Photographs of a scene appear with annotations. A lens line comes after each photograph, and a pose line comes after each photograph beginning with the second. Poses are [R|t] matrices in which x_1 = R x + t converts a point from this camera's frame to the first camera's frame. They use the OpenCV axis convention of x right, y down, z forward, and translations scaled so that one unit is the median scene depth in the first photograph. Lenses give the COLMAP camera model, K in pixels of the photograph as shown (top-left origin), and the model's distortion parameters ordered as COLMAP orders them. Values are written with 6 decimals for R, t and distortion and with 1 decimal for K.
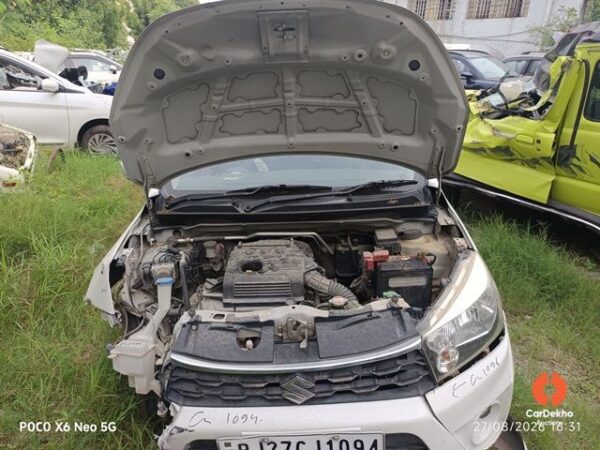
lens RADIAL K [[431.2, 0, 300.0], [0, 431.2, 225.0], [0, 0, 1]] dist [0.006198, 0.002185]
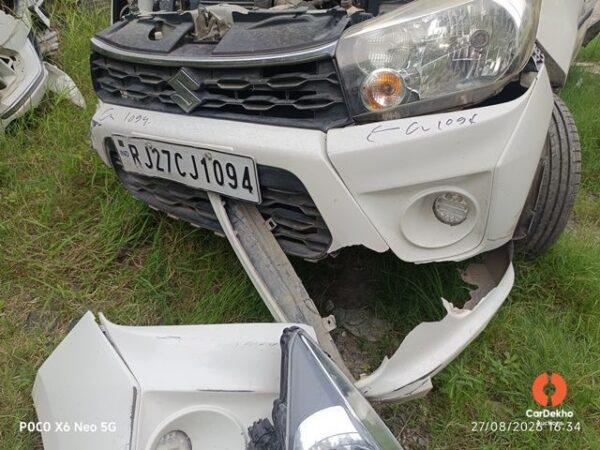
lens RADIAL K [[431.2, 0, 300.0], [0, 431.2, 225.0], [0, 0, 1]] dist [0.006198, 0.002185]
pose [[0.861898, 0.270994, -0.428596, 0.212617], [-0.176605, 0.952724, 0.247242, 0.136527], [0.475335, -0.137405, 0.869009, 0.131142]]
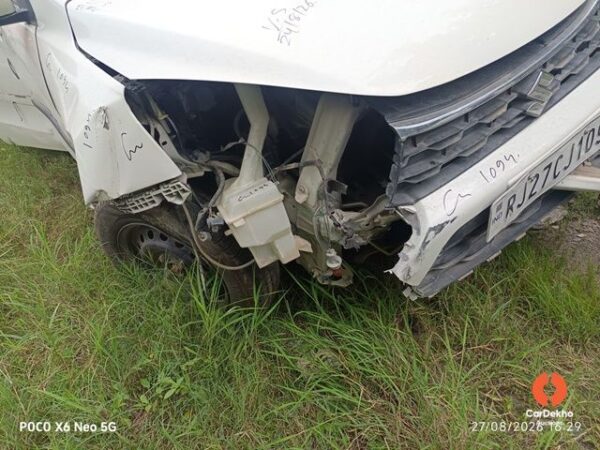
lens RADIAL K [[431.2, 0, 300.0], [0, 431.2, 225.0], [0, 0, 1]] dist [0.006198, 0.002185]
pose [[0.783293, -0.484649, 0.389316, -0.252153], [0.388866, 0.870599, 0.301399, 0.070939], [-0.485011, -0.084692, 0.870398, 0.196385]]
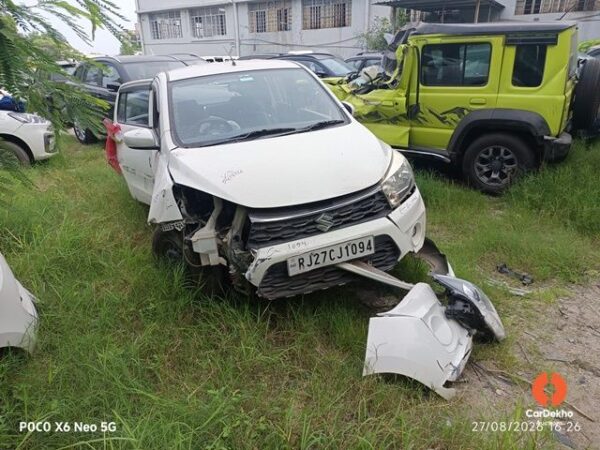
lens RADIAL K [[431.2, 0, 300.0], [0, 431.2, 225.0], [0, 0, 1]] dist [0.006198, 0.002185]
pose [[0.939061, -0.165978, 0.301025, -0.226045], [0.174528, 0.984651, -0.001537, 0.134909], [-0.296149, 0.053980, 0.953615, -0.233191]]
